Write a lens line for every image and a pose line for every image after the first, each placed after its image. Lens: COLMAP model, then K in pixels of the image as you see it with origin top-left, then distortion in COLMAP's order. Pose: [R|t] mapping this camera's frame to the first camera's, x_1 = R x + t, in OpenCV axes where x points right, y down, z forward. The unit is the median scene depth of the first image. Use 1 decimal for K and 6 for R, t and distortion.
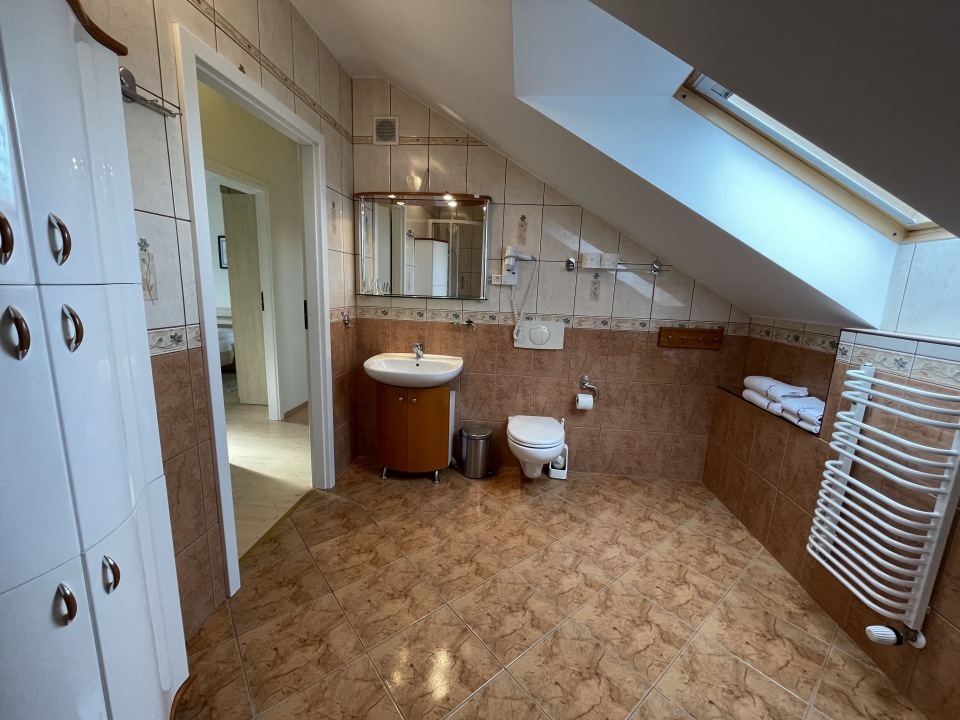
lens RADIAL K [[385.6, 0, 479.3], [0, 385.6, 357.0], [0, 0, 1]] dist [-0.000964, -0.000711]
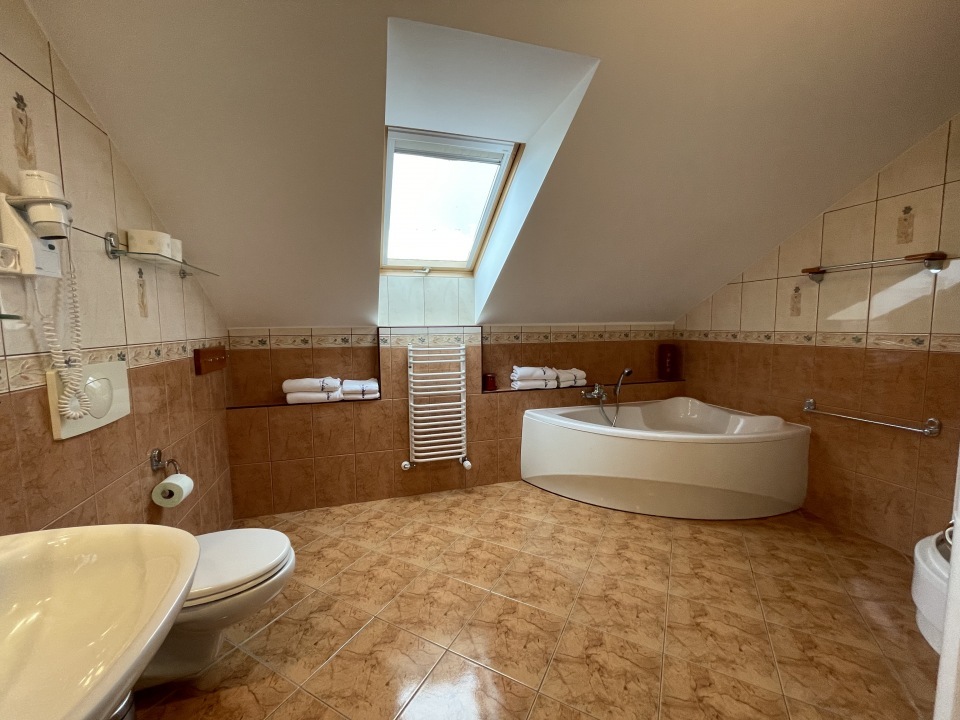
lens RADIAL K [[385.6, 0, 481.7], [0, 385.6, 358.7], [0, 0, 1]] dist [-0.000964, -0.000711]
pose [[-0.376803, -0.118067, 0.918738, -0.558164], [0.162057, 0.968144, 0.190881, -0.150449], [-0.912007, 0.220812, -0.345666, 1.006958]]
